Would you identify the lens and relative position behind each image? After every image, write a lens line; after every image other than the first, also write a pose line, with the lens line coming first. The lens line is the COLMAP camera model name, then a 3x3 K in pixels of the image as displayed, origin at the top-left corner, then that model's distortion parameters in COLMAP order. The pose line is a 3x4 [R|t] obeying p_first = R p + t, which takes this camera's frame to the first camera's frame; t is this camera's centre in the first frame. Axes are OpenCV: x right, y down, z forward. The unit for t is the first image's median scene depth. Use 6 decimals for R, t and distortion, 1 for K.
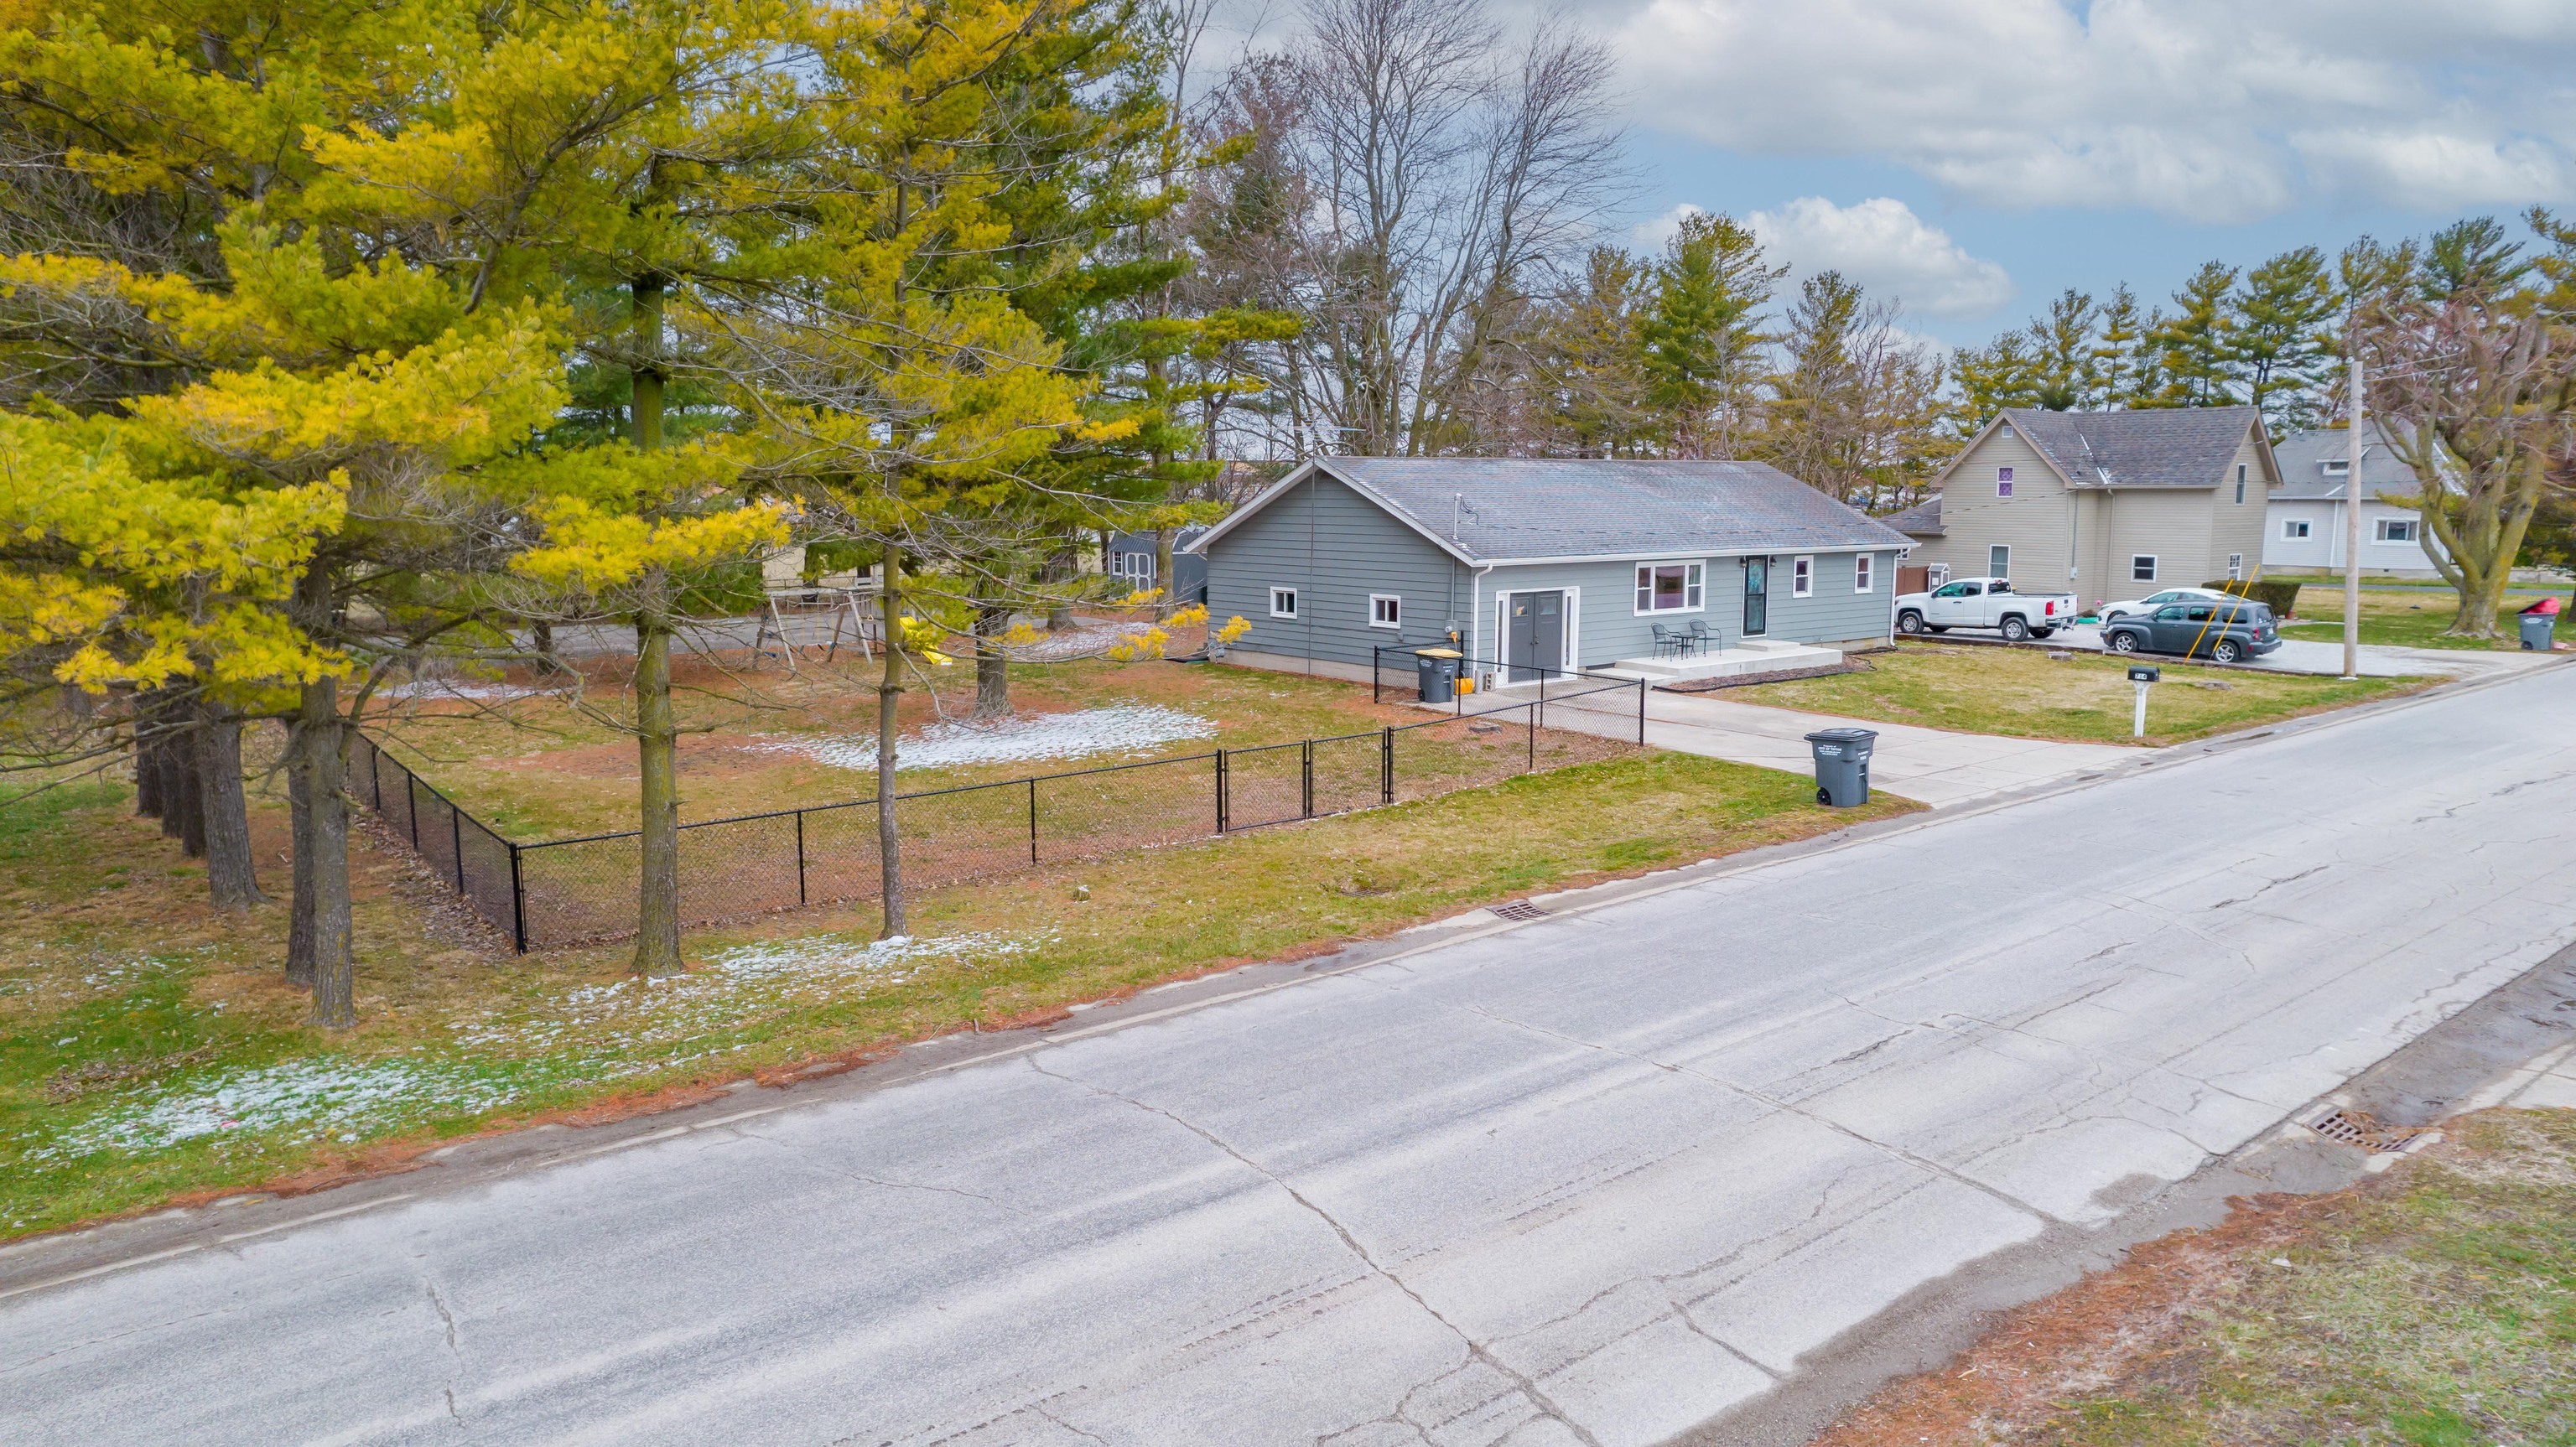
lens RADIAL K [[1668.7, 0, 1288.0], [0, 1668.7, 723.5], [0, 0, 1]] dist [-0.040617, 0.000122]
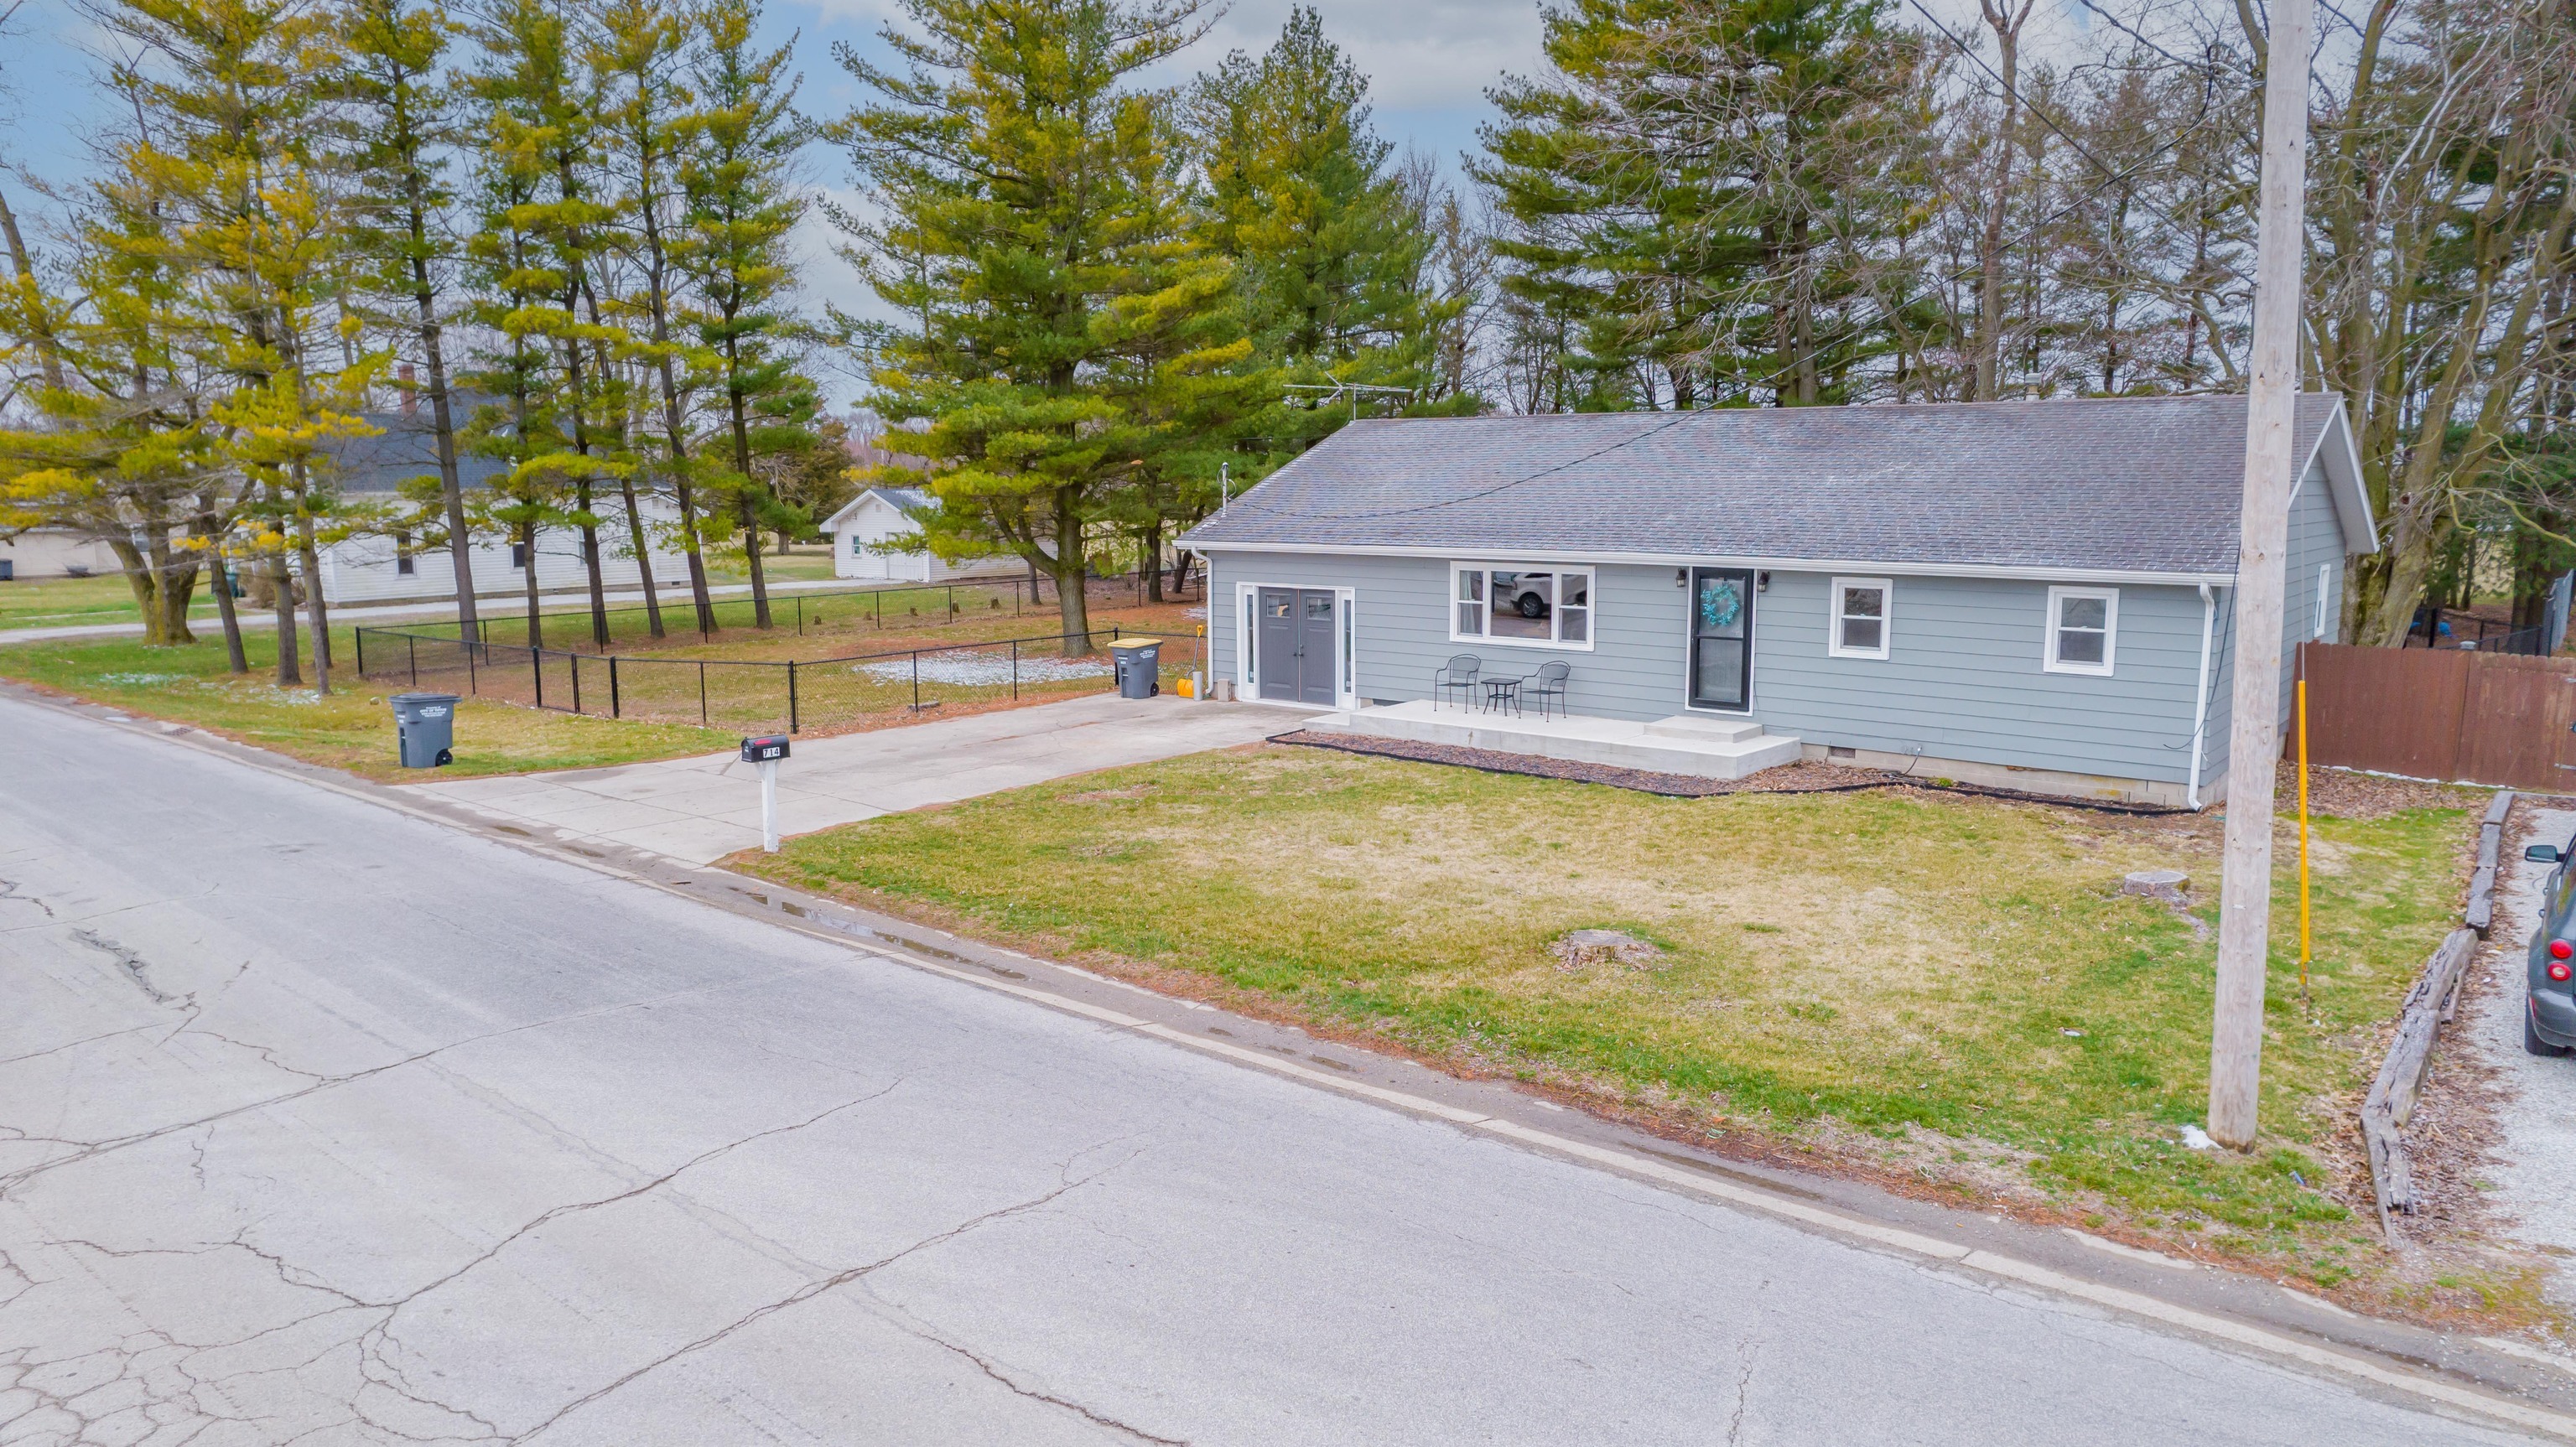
lens RADIAL K [[1668.7, 0, 1288.0], [0, 1668.7, 723.5], [0, 0, 1]] dist [-0.040617, 0.000122]
pose [[0.204243, 0.128251, -0.970482, 0.809034], [-0.149061, 0.983895, 0.098653, -0.083565], [0.967505, 0.124512, 0.220071, 0.746545]]
